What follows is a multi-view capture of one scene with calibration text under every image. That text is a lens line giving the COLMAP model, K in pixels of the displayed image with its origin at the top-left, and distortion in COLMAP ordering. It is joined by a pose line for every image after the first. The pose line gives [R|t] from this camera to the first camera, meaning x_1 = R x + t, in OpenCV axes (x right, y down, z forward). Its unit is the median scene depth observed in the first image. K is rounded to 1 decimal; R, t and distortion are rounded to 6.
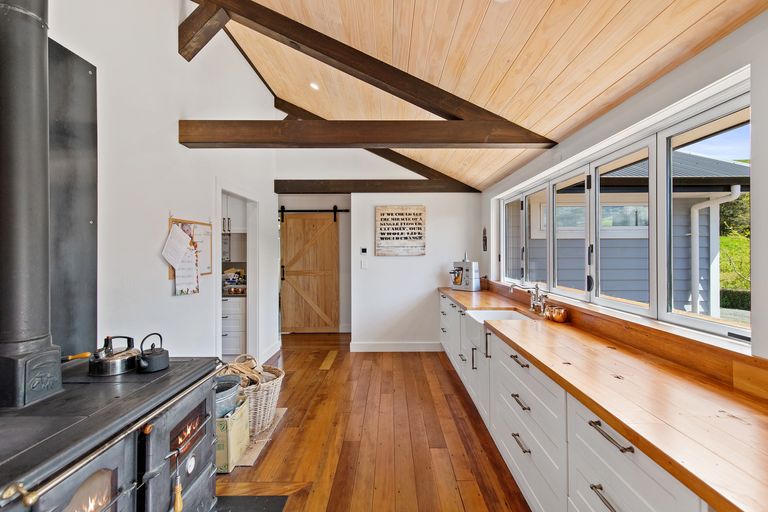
lens RADIAL K [[346.4, 0, 385.1], [0, 346.4, 251.0], [0, 0, 1]] dist [0.000348, -0.000330]
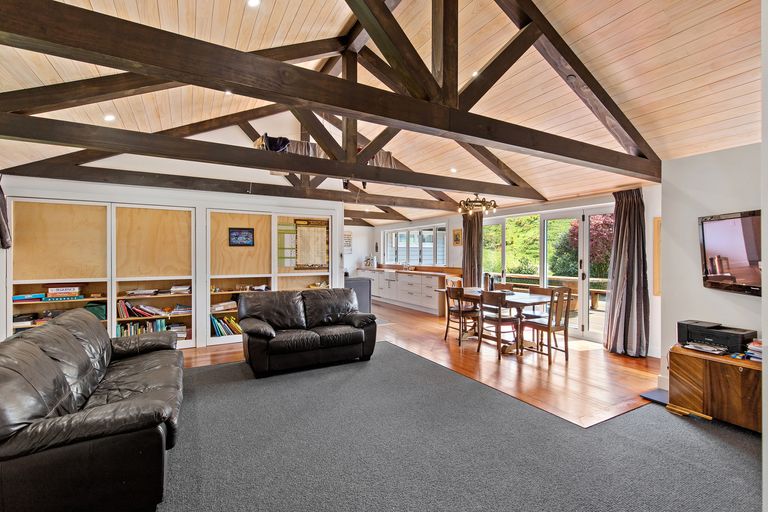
lens RADIAL K [[346.4, 0, 385.1], [0, 346.4, 251.0], [0, 0, 1]] dist [0.000348, -0.000330]
pose [[0.864059, 0.009301, 0.503304, -0.851141], [-0.004202, 0.999928, -0.011265, 0.019745], [-0.503372, 0.007619, 0.864036, -1.075178]]
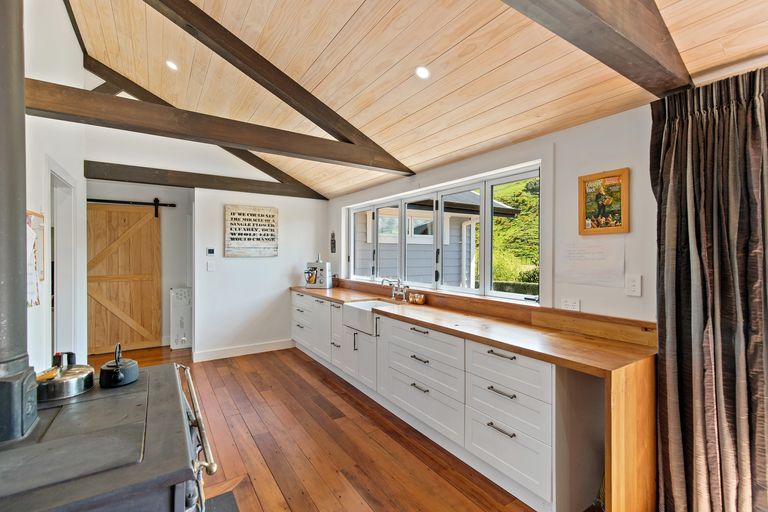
lens RADIAL K [[351.0, 0, 384.0], [0, 351.0, 256.0], [0, 0, 1]] dist [0.001445, -0.000261]
pose [[0.832131, 0.001602, 0.554577, -0.206336], [-0.007010, 0.999946, 0.007630, 0.000738], [-0.554535, -0.010237, 0.832097, -0.044667]]
